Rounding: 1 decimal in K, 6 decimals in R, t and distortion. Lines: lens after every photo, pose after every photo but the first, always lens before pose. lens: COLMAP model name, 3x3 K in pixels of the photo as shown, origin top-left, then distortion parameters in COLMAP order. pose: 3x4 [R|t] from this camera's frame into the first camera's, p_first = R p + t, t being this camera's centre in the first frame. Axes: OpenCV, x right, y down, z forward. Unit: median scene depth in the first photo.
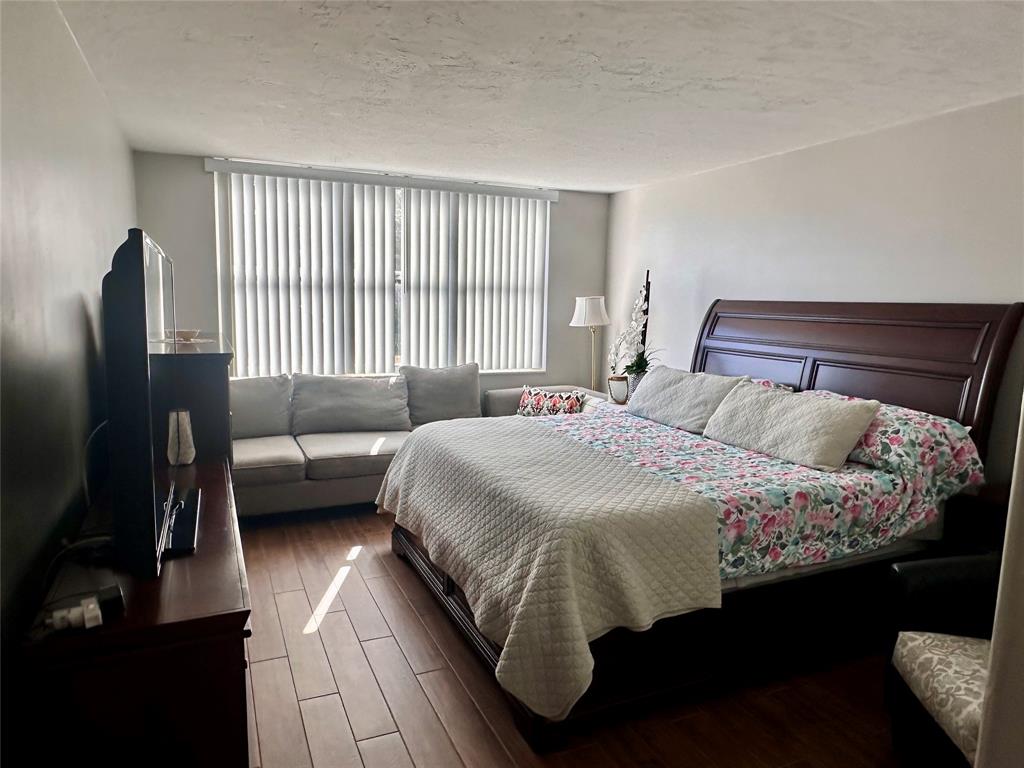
lens RADIAL K [[669.3, 0, 512.4], [0, 669.3, 384.5], [0, 0, 1]] dist [-0.005311, 0.001278]
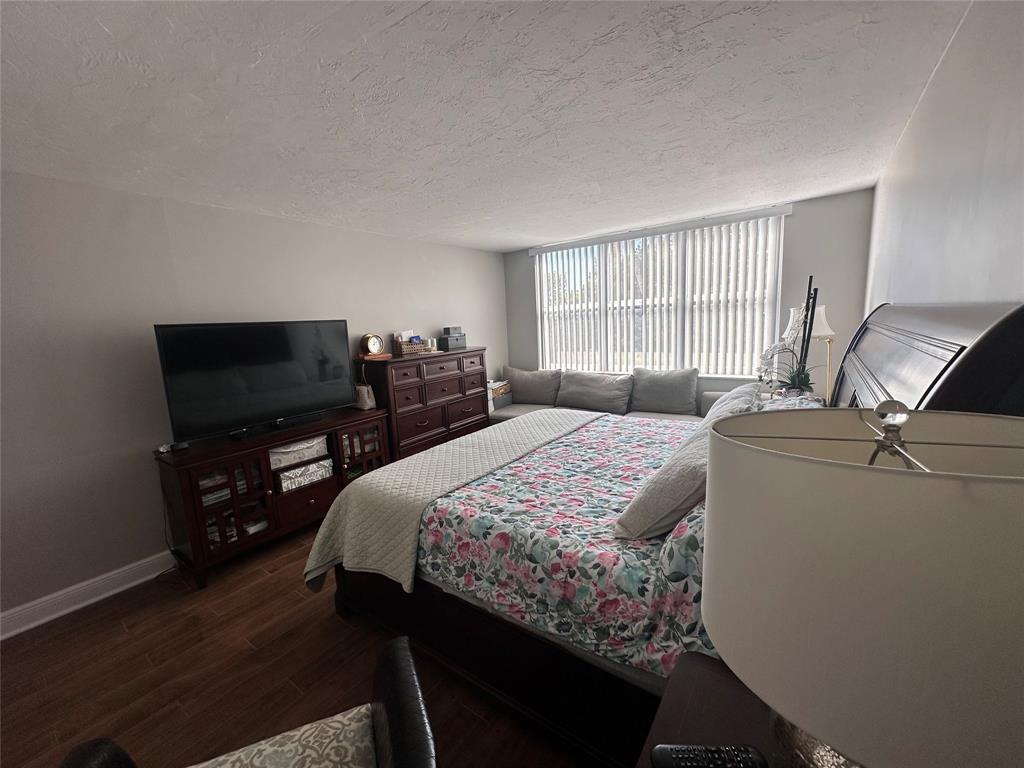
lens RADIAL K [[408.5, 0, 515.0], [0, 408.5, 381.1], [0, 0, 1]] dist [-0.000236, -0.000096]
pose [[0.501817, 0.081362, -0.861138, 0.872634], [-0.048775, 0.996644, 0.065742, -0.085339], [0.863597, 0.009012, 0.504102, 0.692728]]
